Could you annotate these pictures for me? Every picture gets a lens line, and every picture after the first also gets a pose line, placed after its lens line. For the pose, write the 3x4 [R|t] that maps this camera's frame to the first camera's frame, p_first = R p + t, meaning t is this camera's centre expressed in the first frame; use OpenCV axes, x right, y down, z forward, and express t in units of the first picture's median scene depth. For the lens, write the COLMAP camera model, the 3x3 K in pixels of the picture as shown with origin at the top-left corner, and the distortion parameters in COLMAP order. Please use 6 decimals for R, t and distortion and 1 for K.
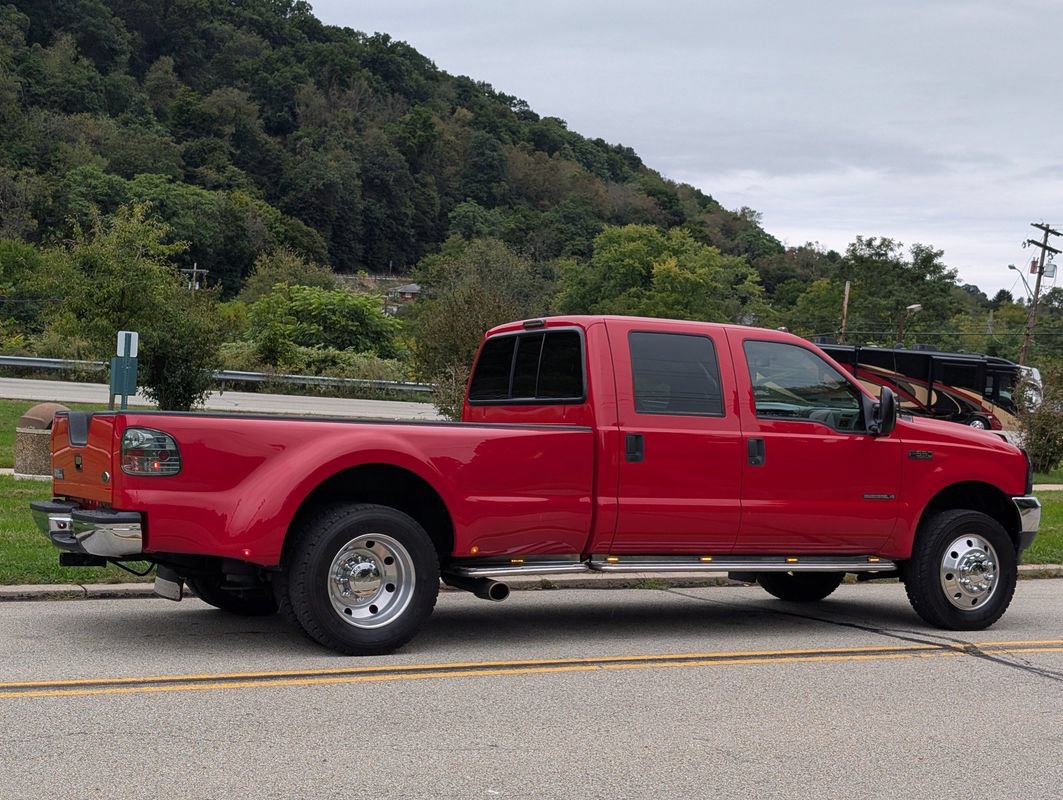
lens RADIAL K [[1659.7, 0, 527.8], [0, 1659.7, 385.3], [0, 0, 1]] dist [0.208913, -0.965204]
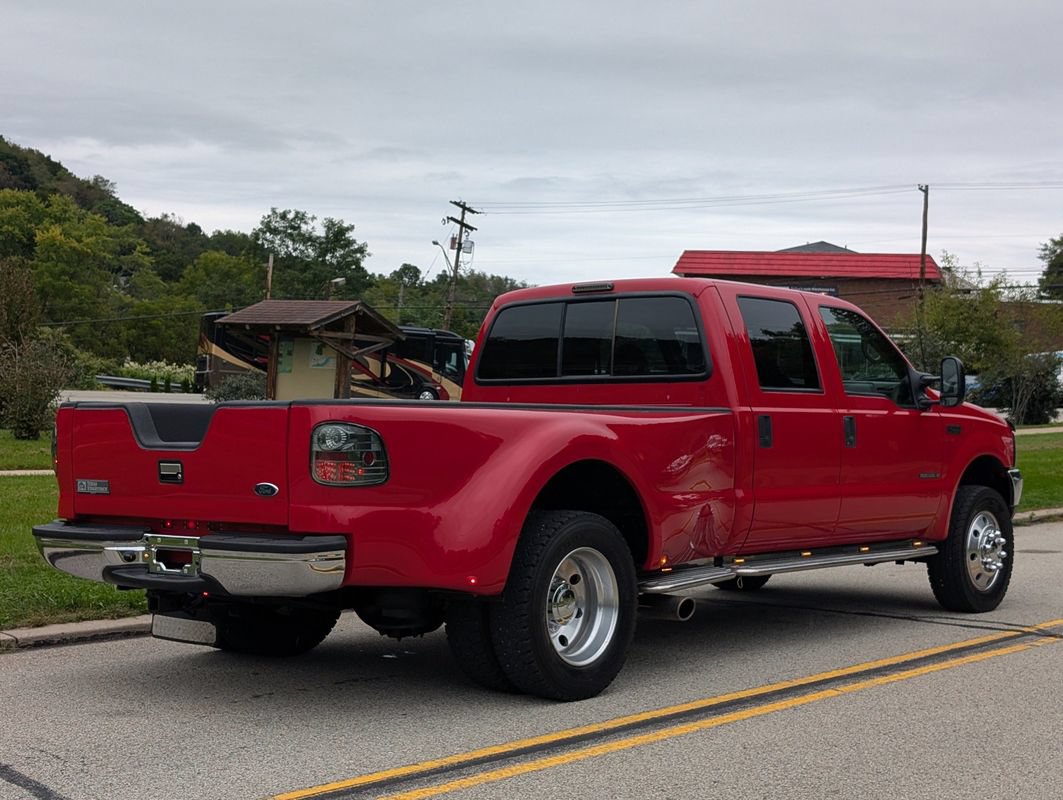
lens RADIAL K [[1652.3, 0, 531.5], [0, 1652.3, 400.0], [0, 0, 1]] dist [0.232864, -1.021045]
pose [[0.925597, -0.020226, 0.377970, -0.055921], [0.010846, 0.999579, 0.026929, -0.000438], [-0.378356, -0.020826, 0.925426, 0.036837]]
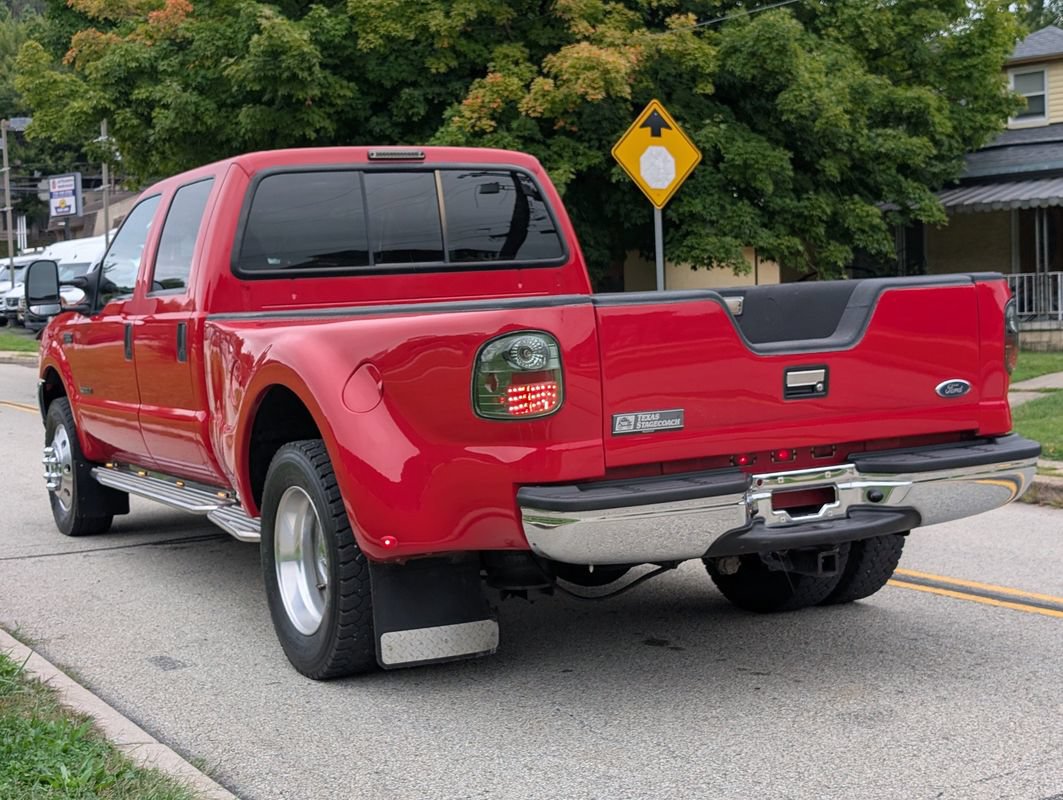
lens RADIAL K [[1656.0, 0, 487.6], [0, 1656.0, 391.2], [0, 0, 1]] dist [0.203552, -0.844700]
pose [[0.019006, -0.088081, 0.995932, -0.112242], [0.017528, 0.995988, 0.087752, 0.000148], [-0.999666, 0.015788, 0.020474, 0.153439]]
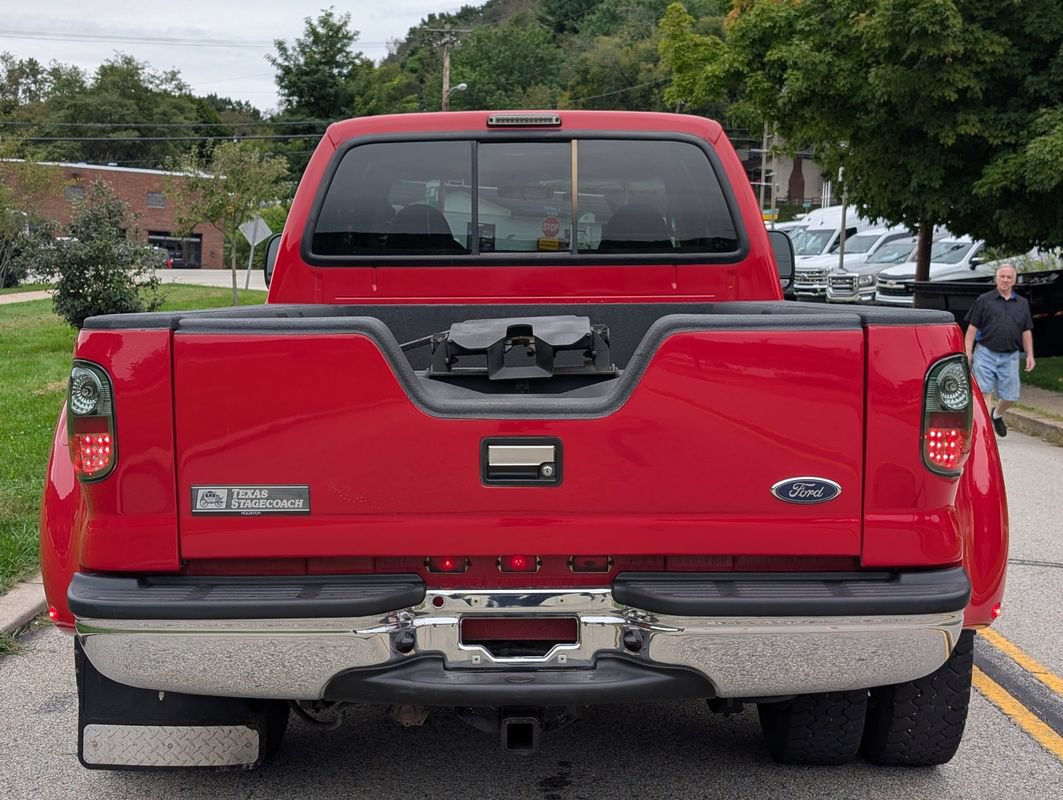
lens RADIAL K [[1659.7, 0, 527.8], [0, 1659.7, 385.3], [0, 0, 1]] dist [0.208913, -0.965204]
pose [[0.476120, -0.085905, 0.875174, -0.081382], [-0.010394, 0.994598, 0.103282, -0.000952], [-0.879319, -0.058271, 0.472655, 0.116912]]
